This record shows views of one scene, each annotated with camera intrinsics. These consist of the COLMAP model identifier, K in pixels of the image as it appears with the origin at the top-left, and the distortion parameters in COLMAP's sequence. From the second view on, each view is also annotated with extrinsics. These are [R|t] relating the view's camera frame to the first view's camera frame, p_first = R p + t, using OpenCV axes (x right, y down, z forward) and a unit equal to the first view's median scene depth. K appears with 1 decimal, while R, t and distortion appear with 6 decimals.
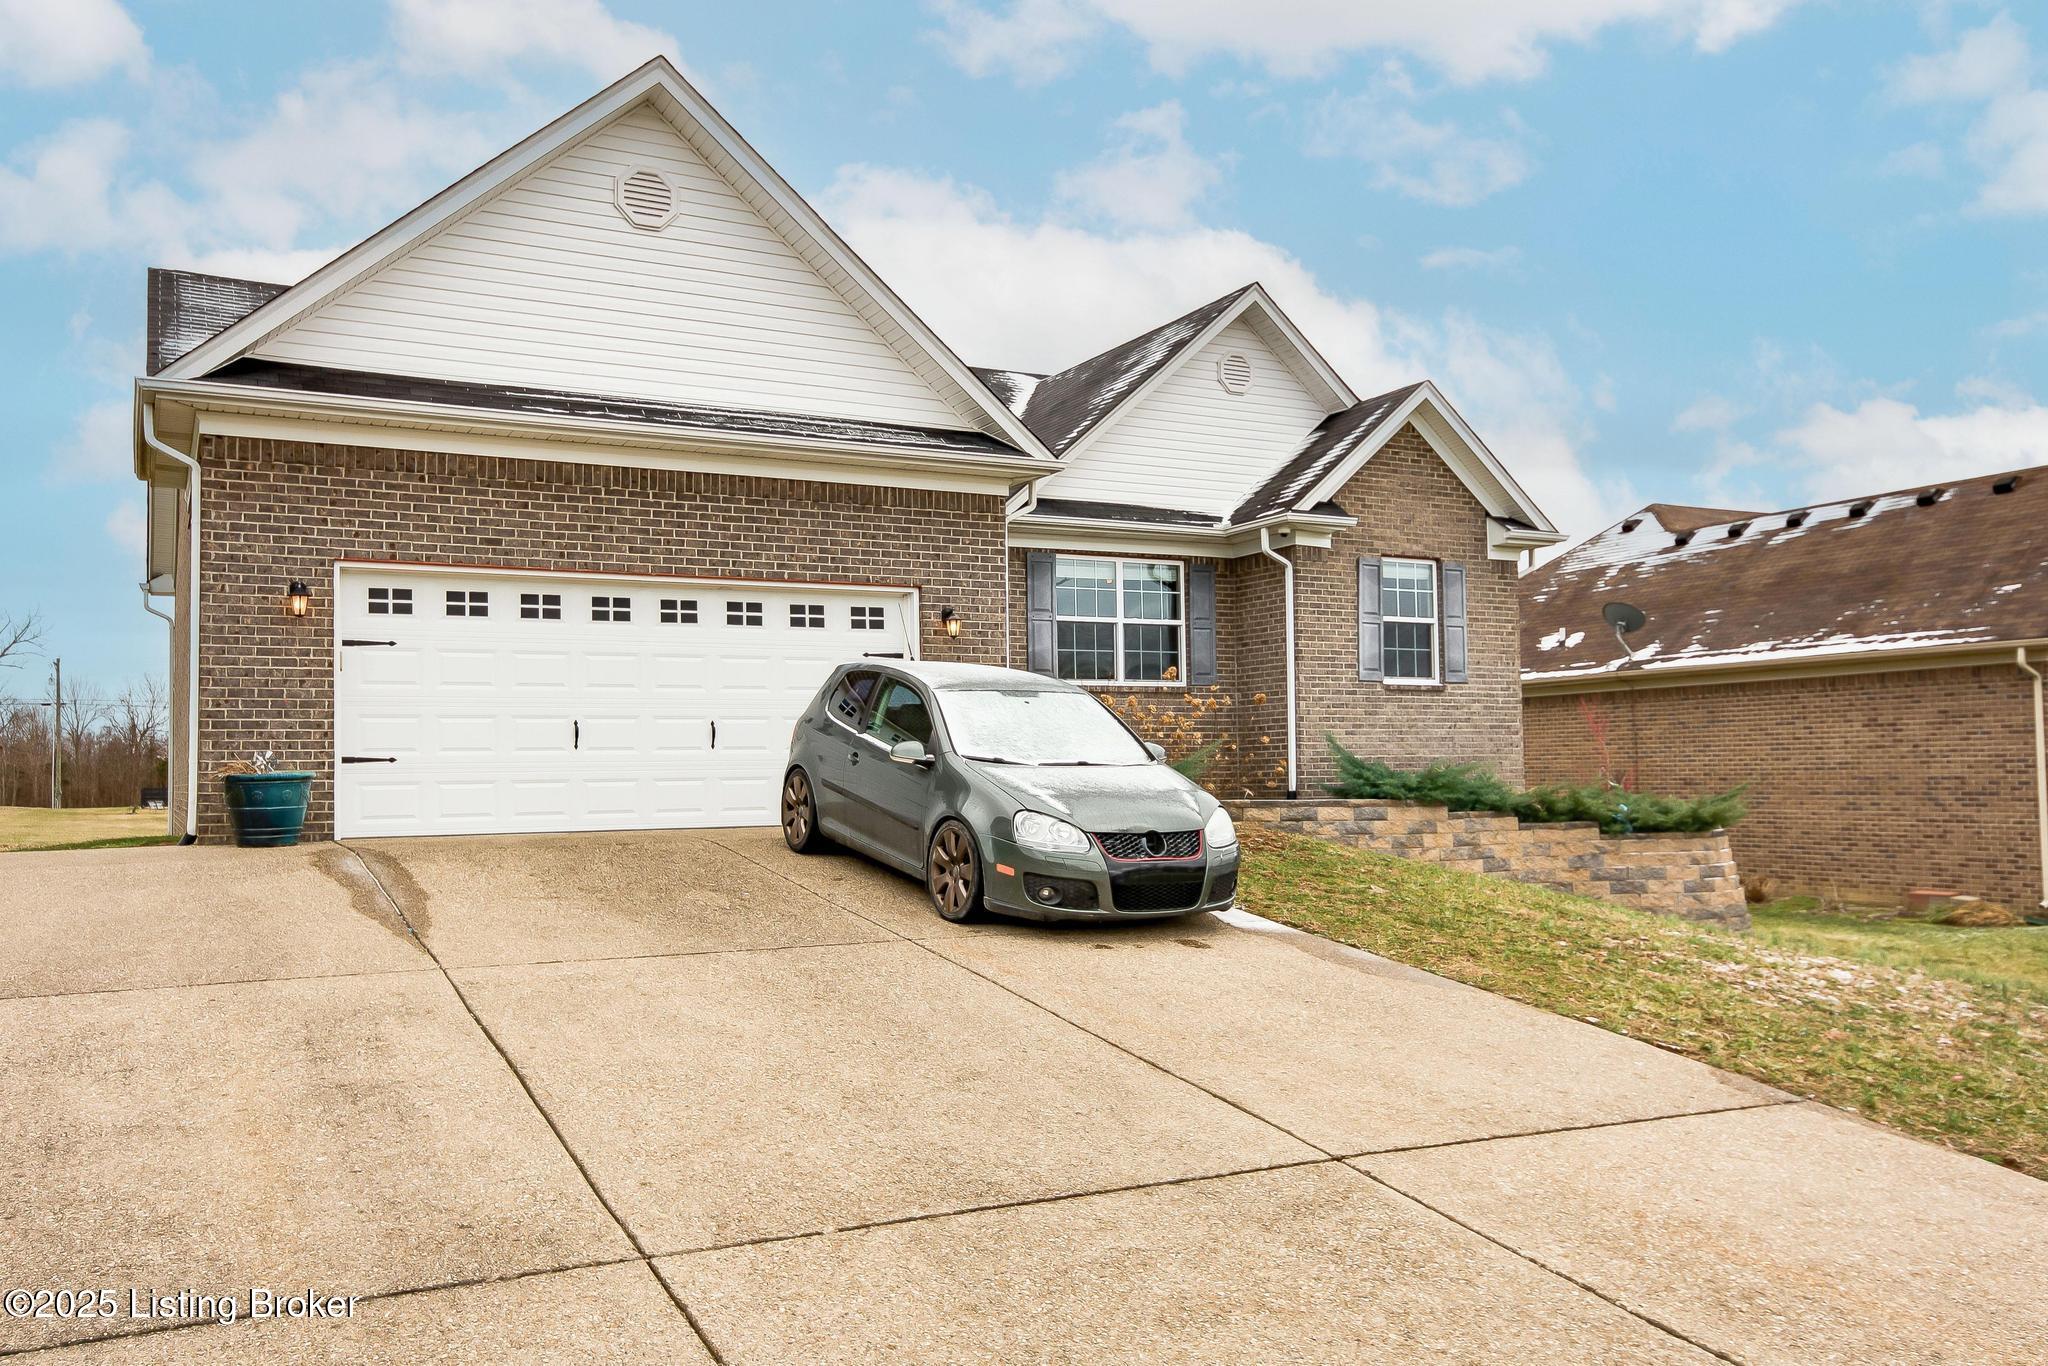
lens RADIAL K [[2017.2, 0, 1285.1], [0, 2017.2, 696.1], [0, 0, 1]] dist [-0.043291, 0.005635]
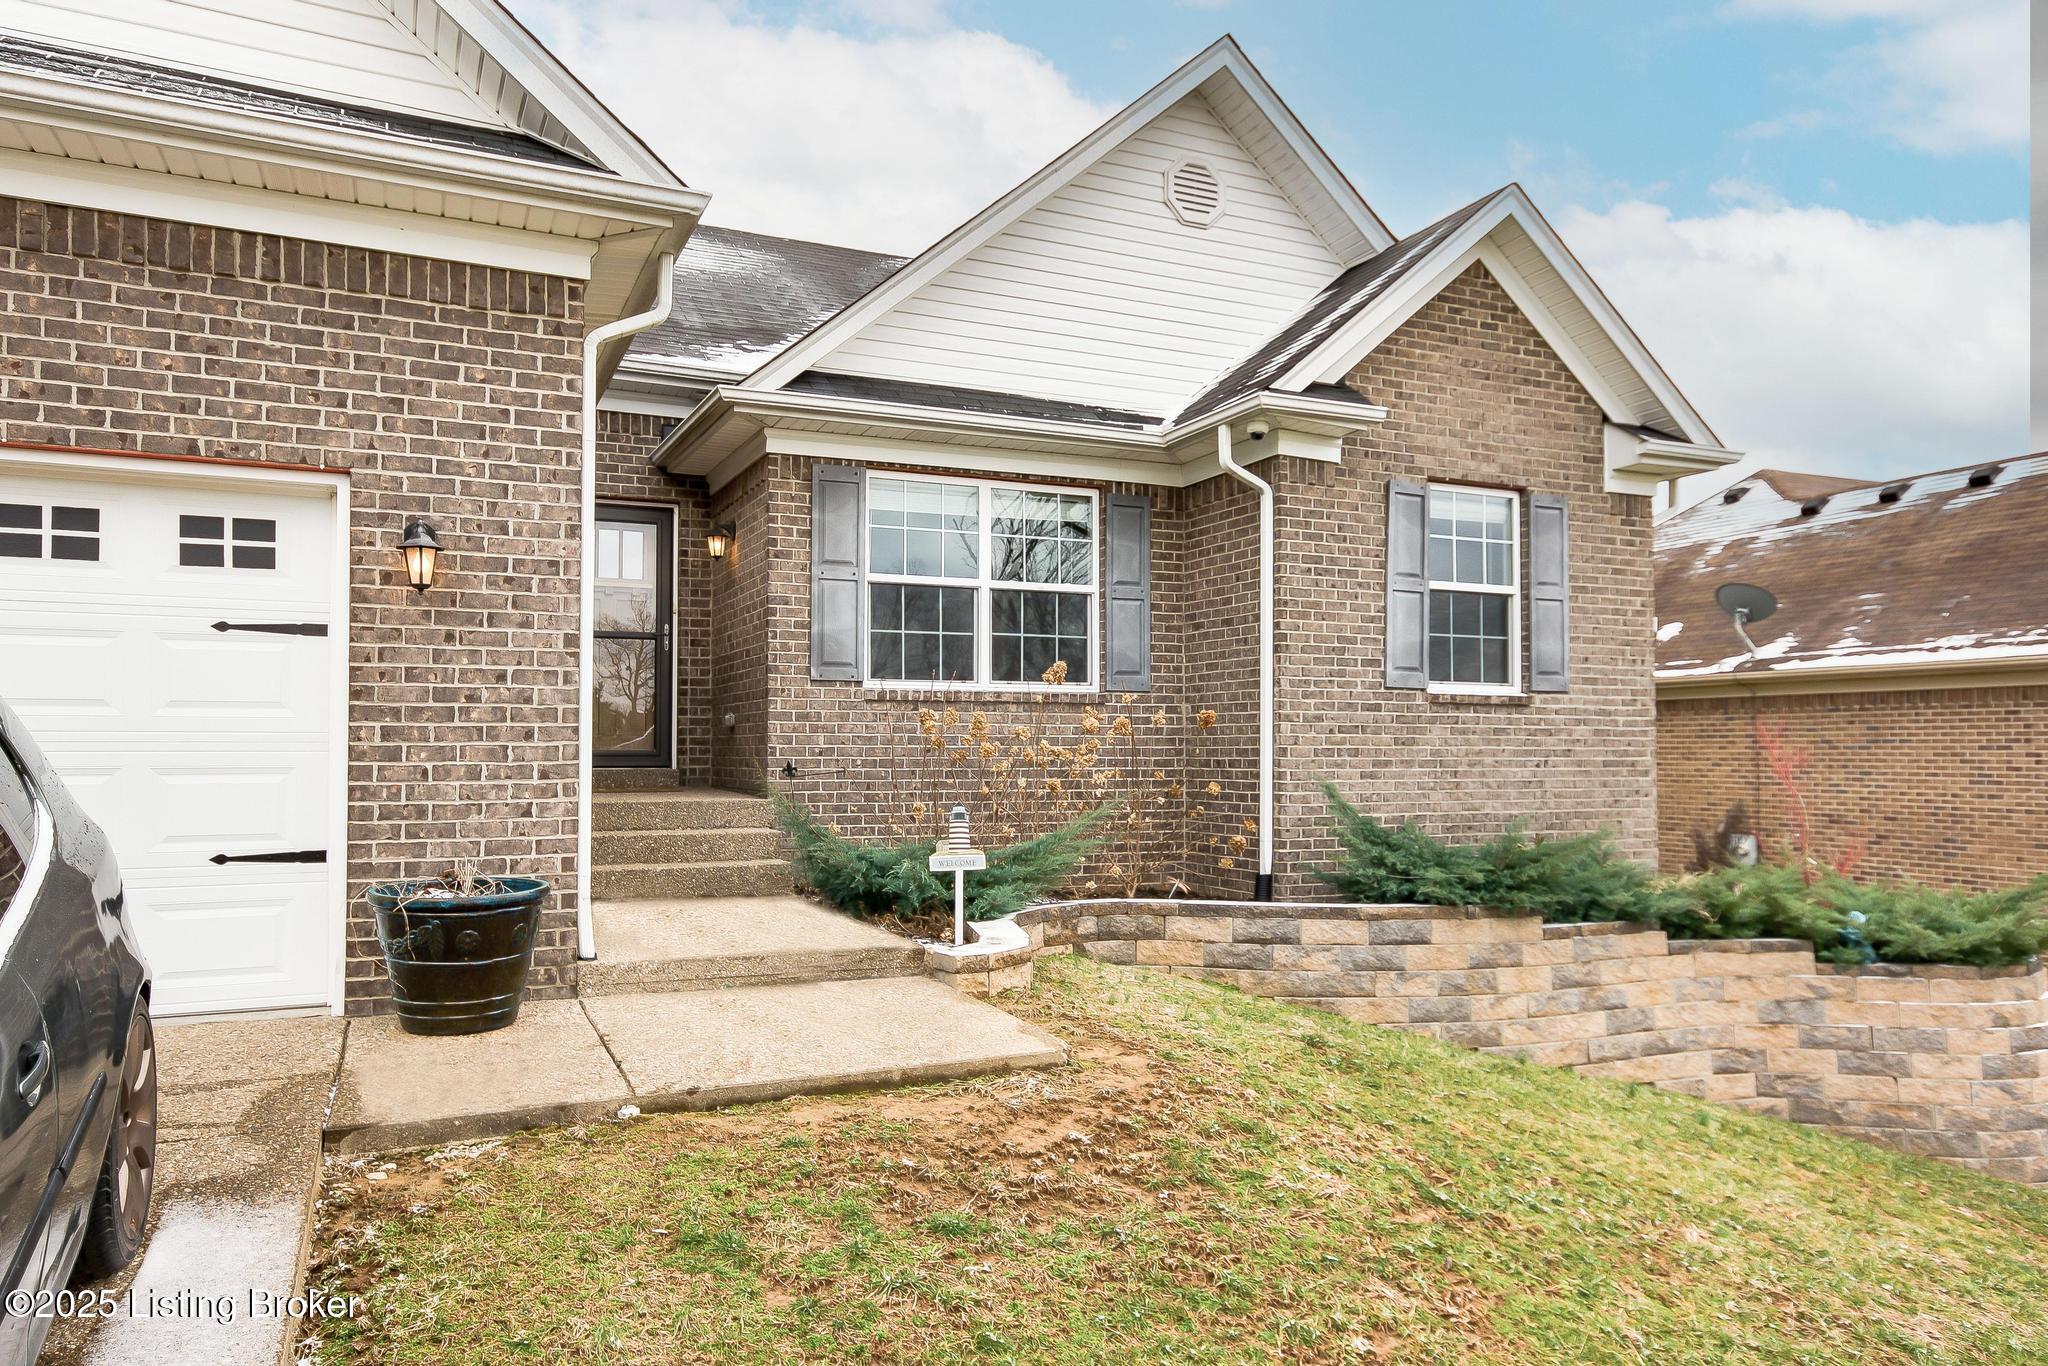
lens RADIAL K [[1414.9, 0, 1073.8], [0, 1414.9, 709.5], [0, 0, 1]] dist [-0.000596, 0.031844]
pose [[0.981793, 0.017443, -0.189152, 0.026639], [-0.013484, 0.999663, 0.022199, -0.009627], [0.189475, -0.019244, 0.981697, 0.598150]]
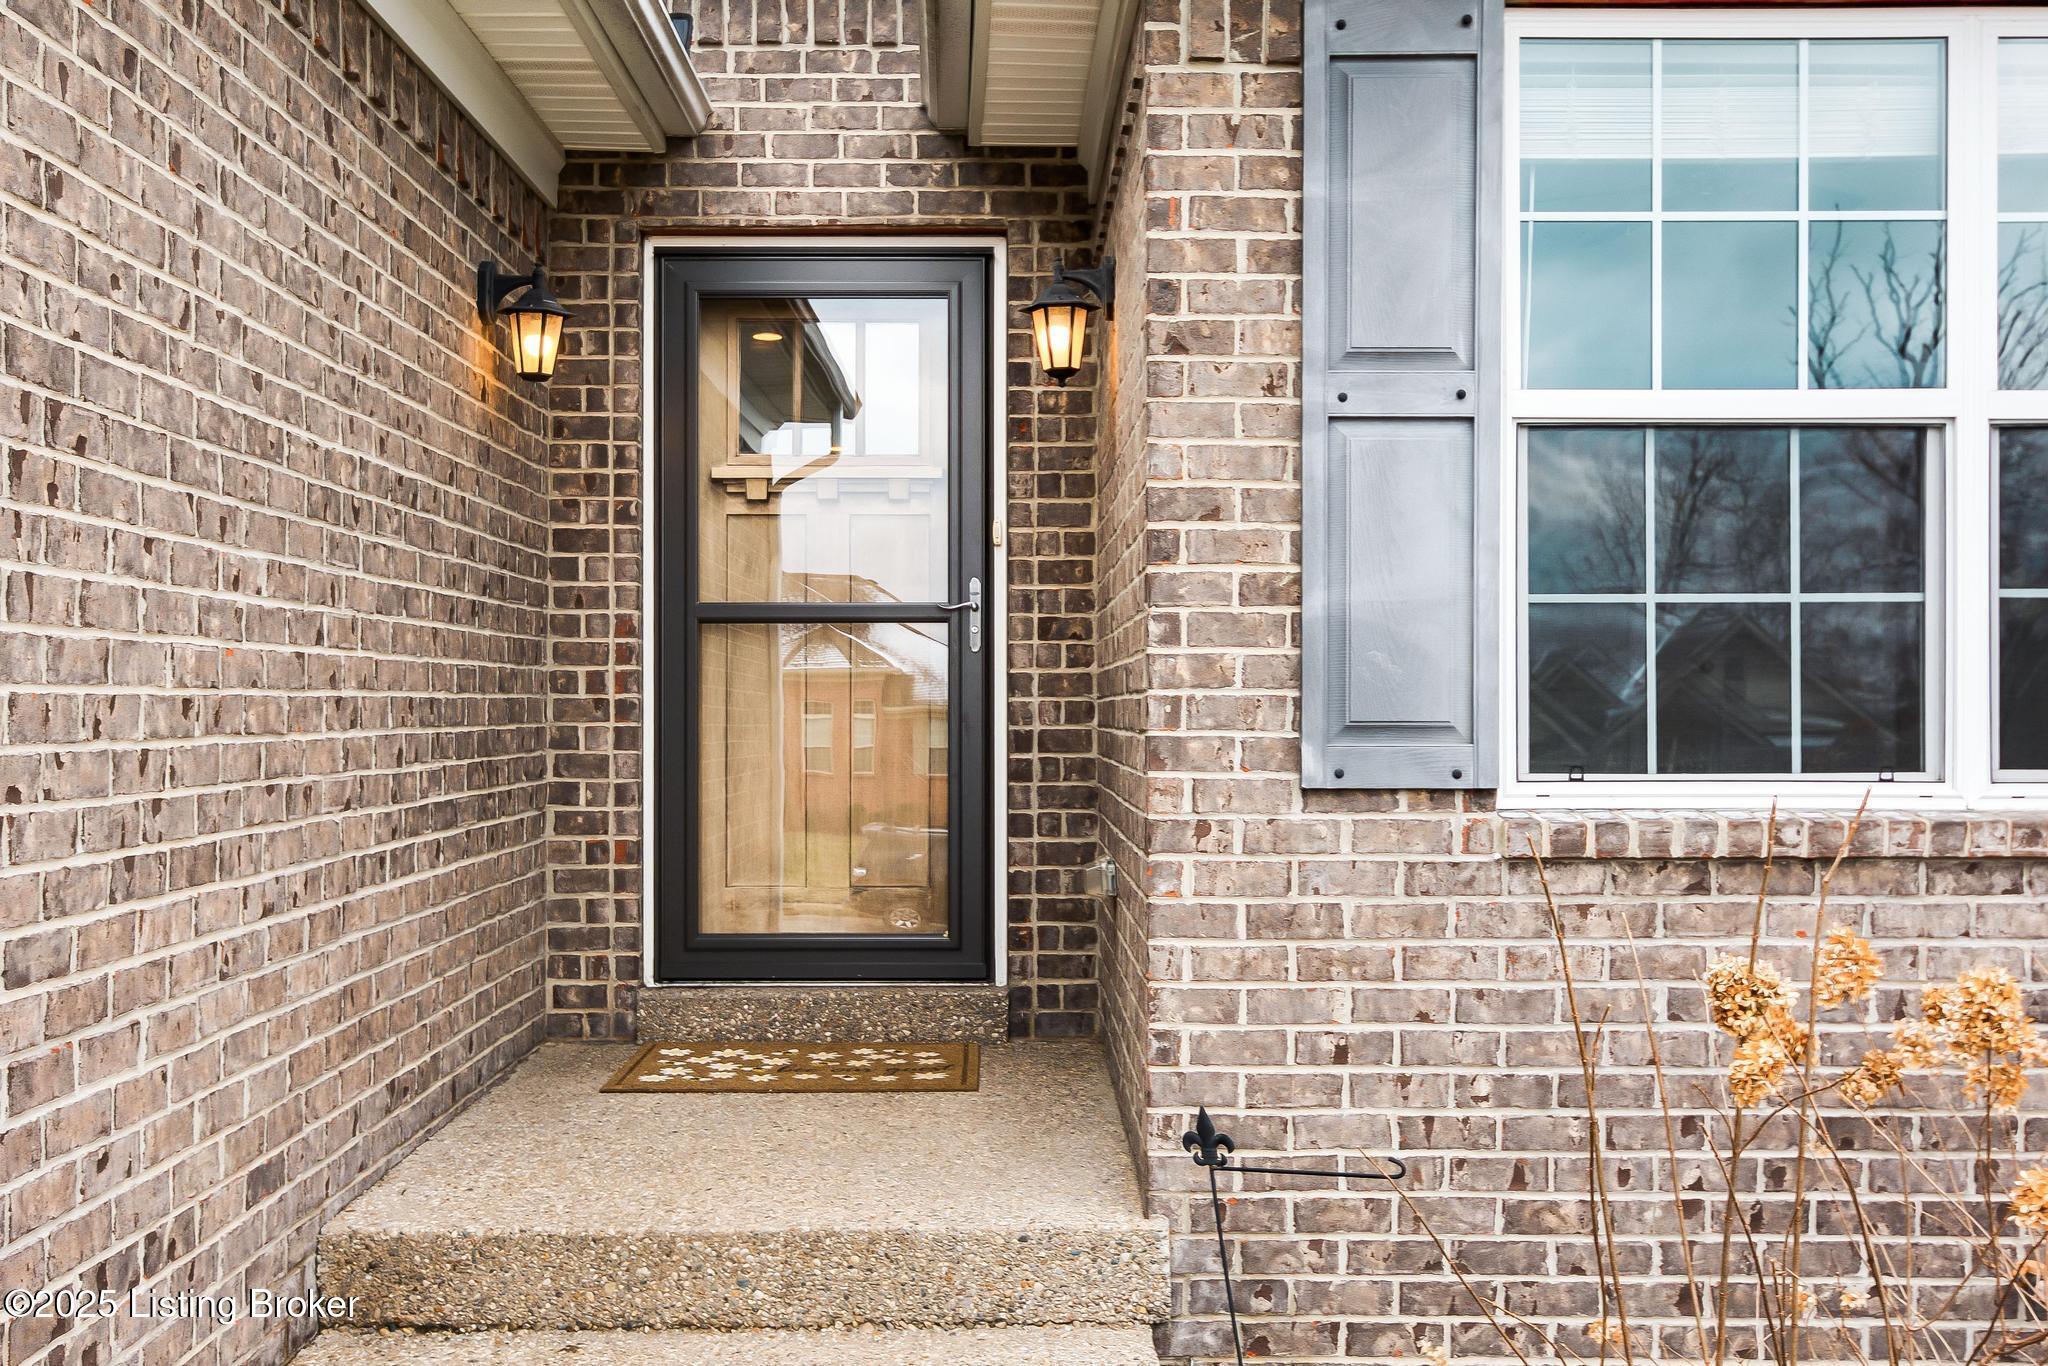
lens RADIAL K [[1926.3, 0, 1117.9], [0, 1926.3, 682.7], [0, 0, 1]] dist [0.009572, 0.000000]
pose [[0.818960, 0.022407, -0.573412, -0.049546], [0.009114, 0.998603, 0.052040, -0.024633], [0.573778, -0.047844, 0.817612, 0.851553]]
